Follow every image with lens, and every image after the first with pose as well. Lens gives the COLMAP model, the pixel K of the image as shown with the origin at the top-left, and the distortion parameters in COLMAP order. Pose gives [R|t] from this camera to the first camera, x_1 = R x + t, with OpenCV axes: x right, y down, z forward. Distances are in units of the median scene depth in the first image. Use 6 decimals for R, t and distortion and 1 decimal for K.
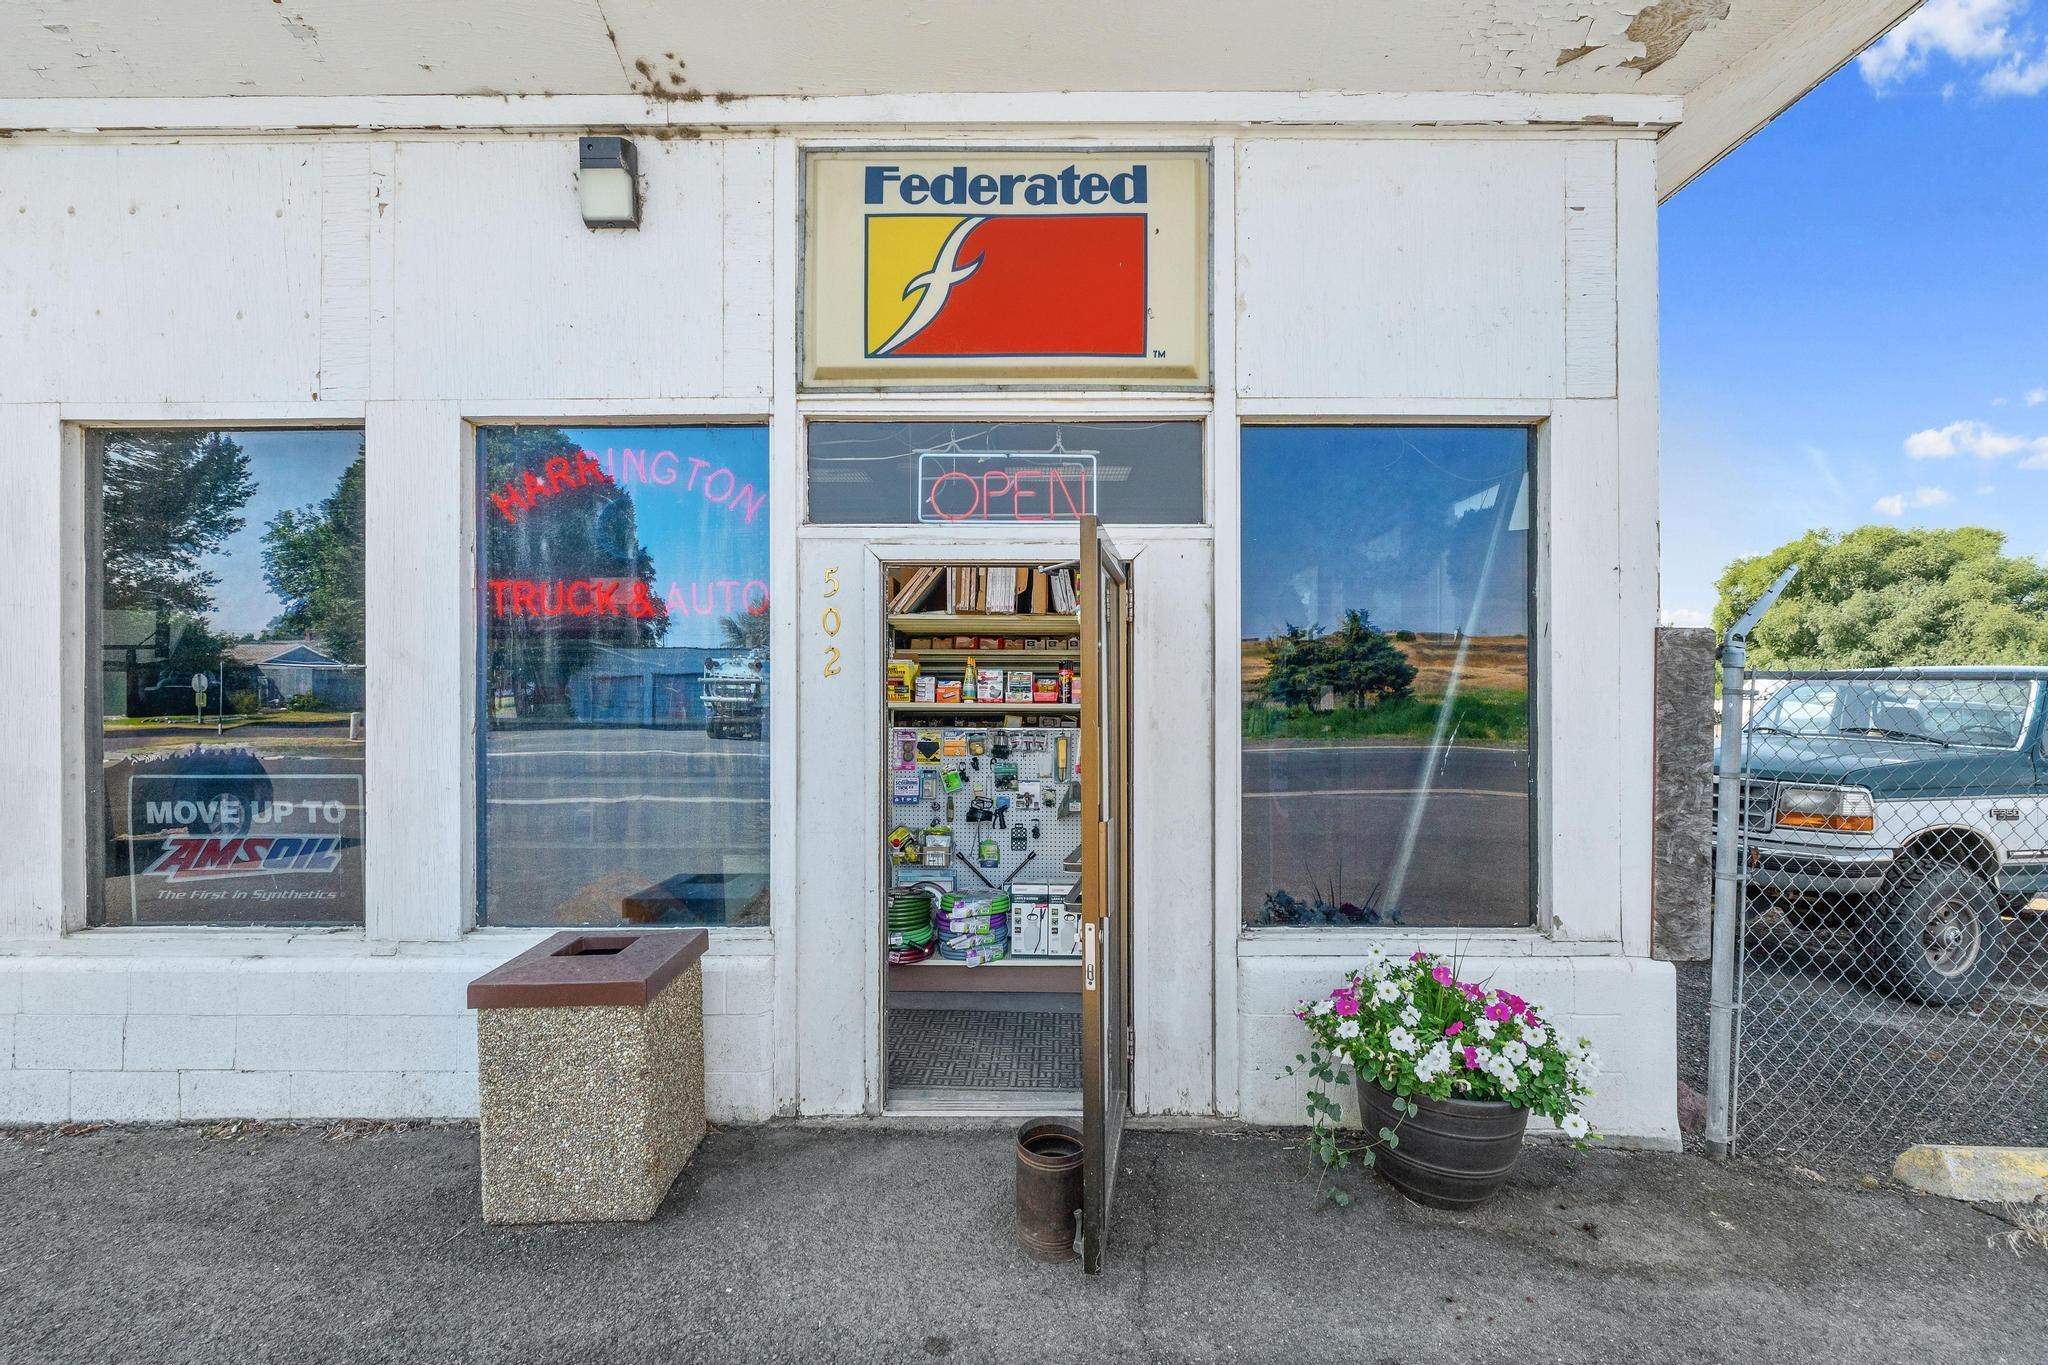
lens RADIAL K [[1003.0, 0, 1017.4], [0, 1003.0, 694.5], [0, 0, 1]] dist [-0.010787, 0.000060]
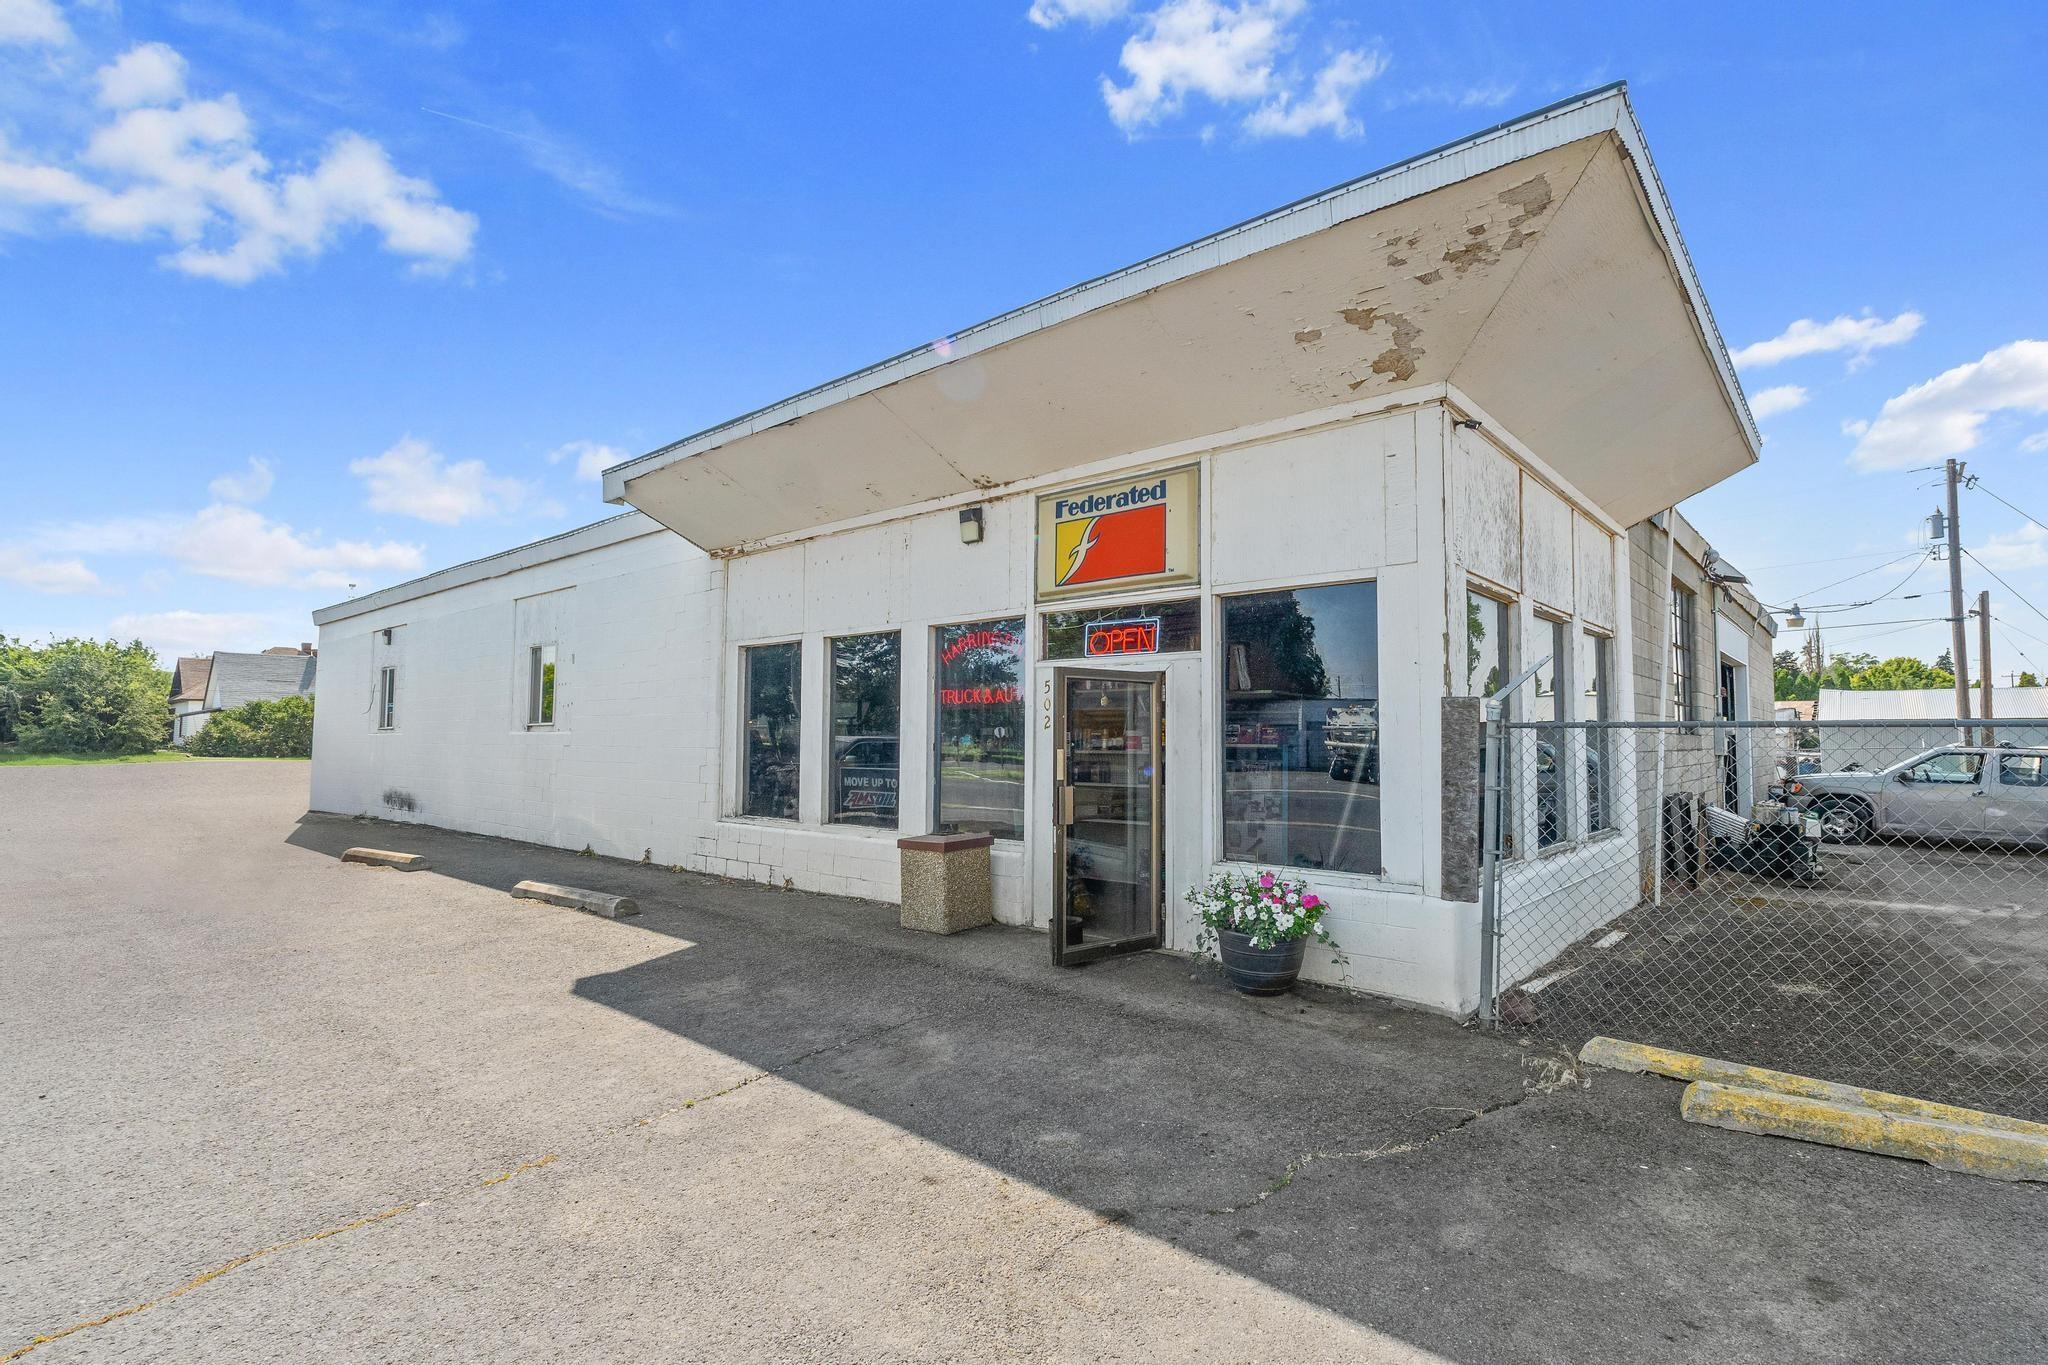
lens RADIAL K [[1003.0, 0, 1028.2], [0, 1003.0, 684.2], [0, 0, 1]] dist [-0.010787, 0.000060]
pose [[0.764785, -0.033203, -0.643429, 1.229182], [-0.006175, 0.998248, -0.058853, 0.014213], [0.644256, 0.048983, 0.763240, -0.738156]]
